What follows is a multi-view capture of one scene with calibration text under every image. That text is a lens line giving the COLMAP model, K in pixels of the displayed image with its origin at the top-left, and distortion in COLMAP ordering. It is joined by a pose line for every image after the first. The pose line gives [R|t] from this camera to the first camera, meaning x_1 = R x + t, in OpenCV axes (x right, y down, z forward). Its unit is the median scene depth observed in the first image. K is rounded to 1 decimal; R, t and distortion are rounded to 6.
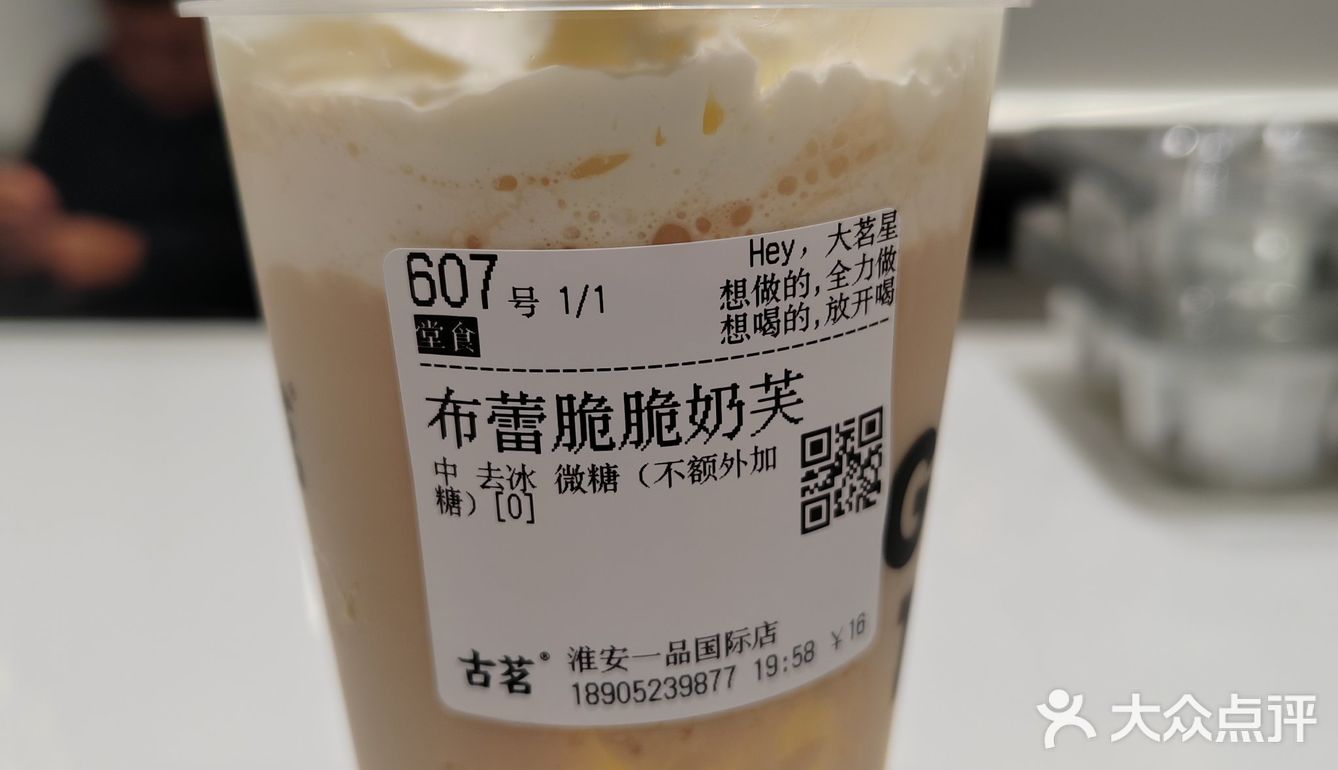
lens RADIAL K [[1399.3, 0, 668.8], [0, 1399.3, 362.9], [0, 0, 1]] dist [0.136239, -0.004408]
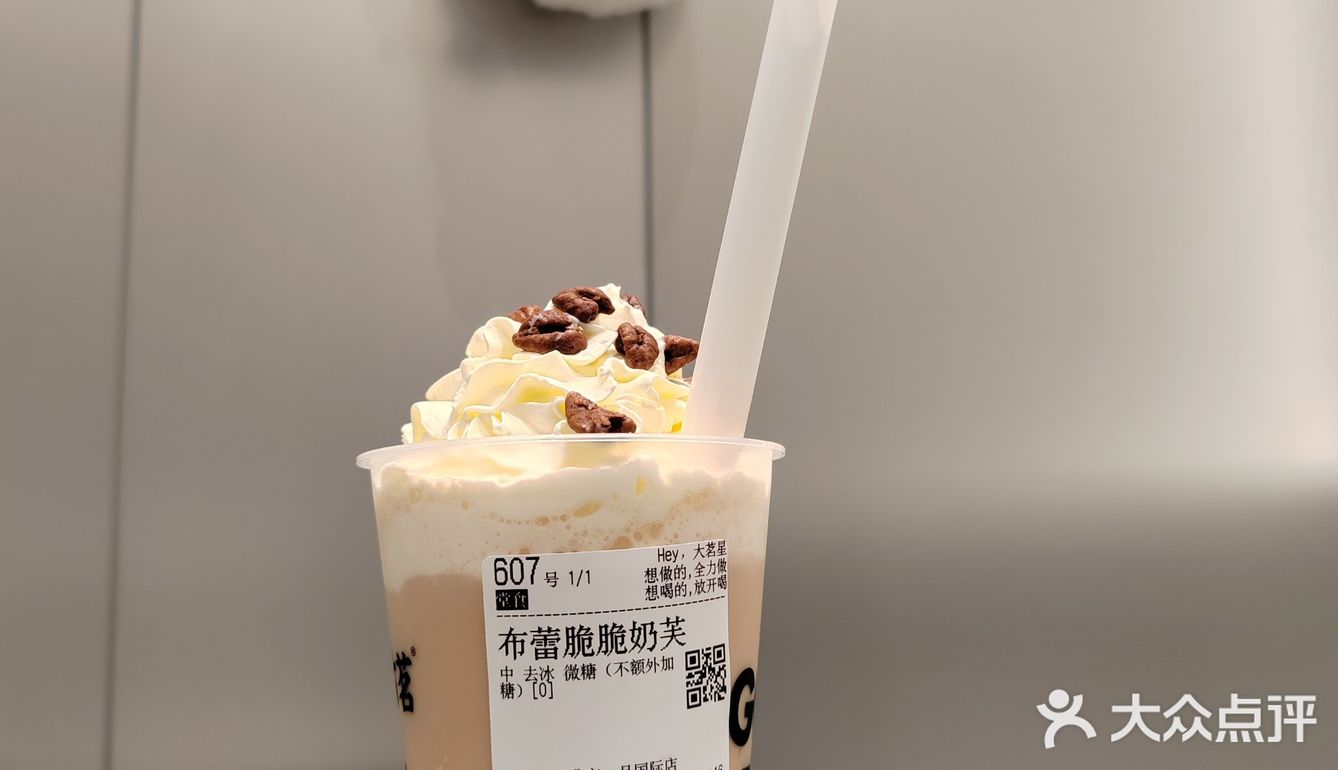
lens RADIAL K [[1385.2, 0, 669.0], [0, 1385.2, 385.0], [0, 0, 1]] dist [-0.002196, -0.002159]
pose [[0.992651, -0.001313, 0.121003, -0.171744], [0.047006, 0.925598, -0.375577, 0.452690], [-0.111507, 0.378505, 0.918858, -0.984235]]
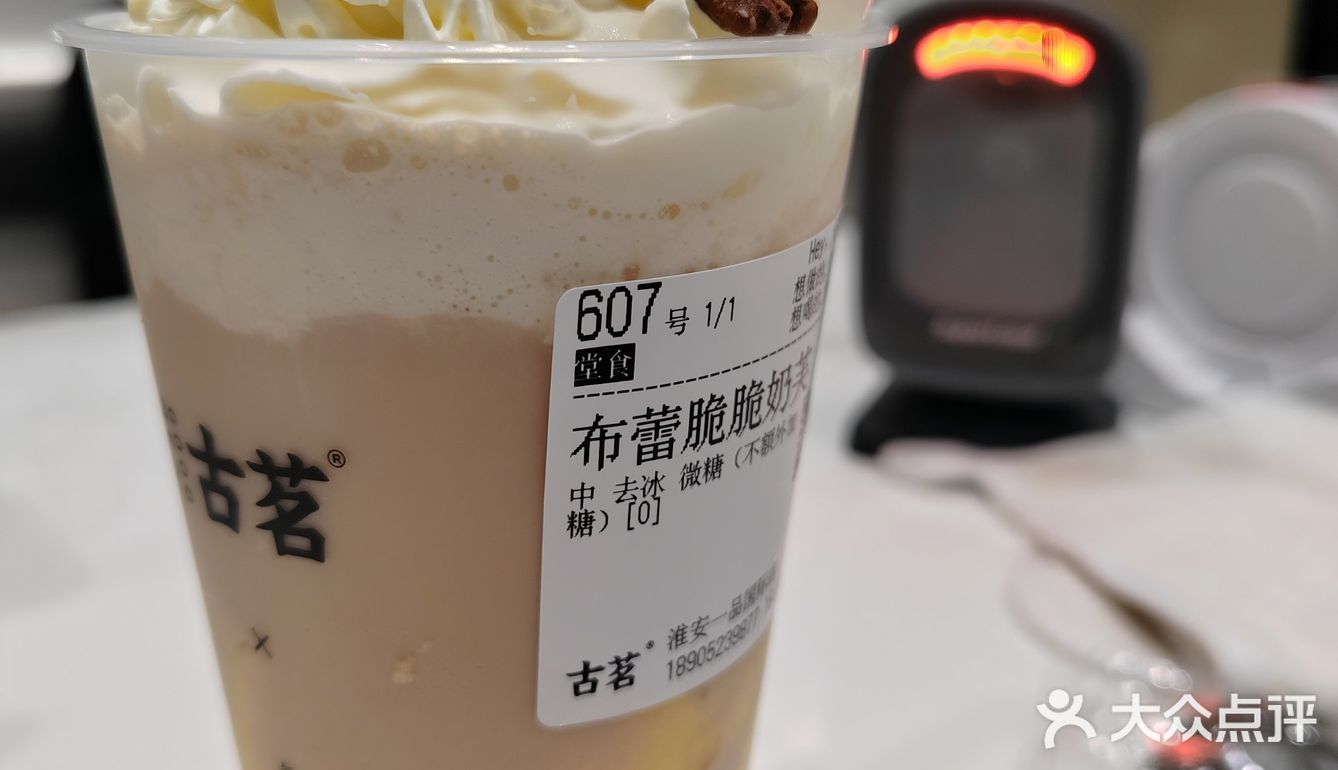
lens RADIAL K [[1399.3, 0, 668.8], [0, 1399.3, 362.9], [0, 0, 1]] dist [0.136239, -0.004408]
pose [[0.745764, -0.166253, 0.645133, -0.783175], [0.144742, 0.985665, 0.086690, -0.102911], [-0.650297, 0.028727, 0.759137, 0.172729]]
